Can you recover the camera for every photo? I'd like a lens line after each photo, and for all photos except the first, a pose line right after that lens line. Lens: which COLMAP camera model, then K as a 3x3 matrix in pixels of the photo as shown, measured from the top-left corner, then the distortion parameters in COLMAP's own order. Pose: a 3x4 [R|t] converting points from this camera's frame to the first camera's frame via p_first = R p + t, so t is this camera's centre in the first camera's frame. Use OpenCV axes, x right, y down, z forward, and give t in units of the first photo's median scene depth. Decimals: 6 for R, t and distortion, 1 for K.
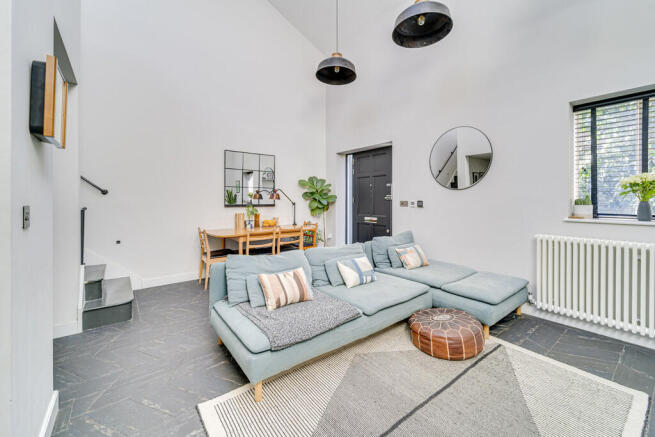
lens RADIAL K [[269.2, 0, 325.1], [0, 269.2, 202.2], [0, 0, 1]] dist [-0.002832, -0.000708]
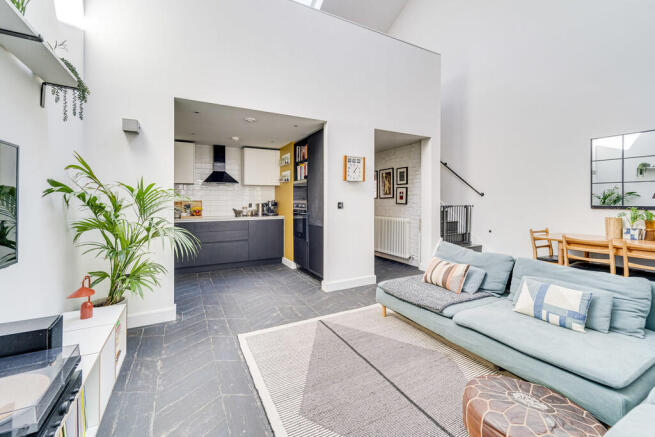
lens RADIAL K [[269.2, 0, 325.0], [0, 269.2, 199.0], [0, 0, 1]] dist [-0.002832, -0.000708]
pose [[-0.166458, -0.007672, -0.986019, 0.967839], [-0.001127, 0.999971, -0.007591, -0.004437], [0.986048, -0.000153, -0.166462, 0.584700]]
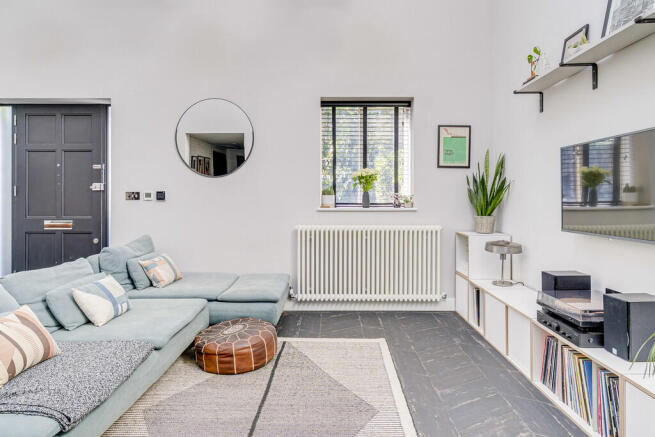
lens RADIAL K [[414.5, 0, 327.3], [0, 414.5, 199.6], [0, 0, 1]] dist [-0.009835, -0.001489]
pose [[0.613186, -0.005304, 0.789921, -0.350238], [0.005823, 0.999981, 0.002195, 0.024184], [-0.789917, 0.003254, 0.613205, -0.011988]]
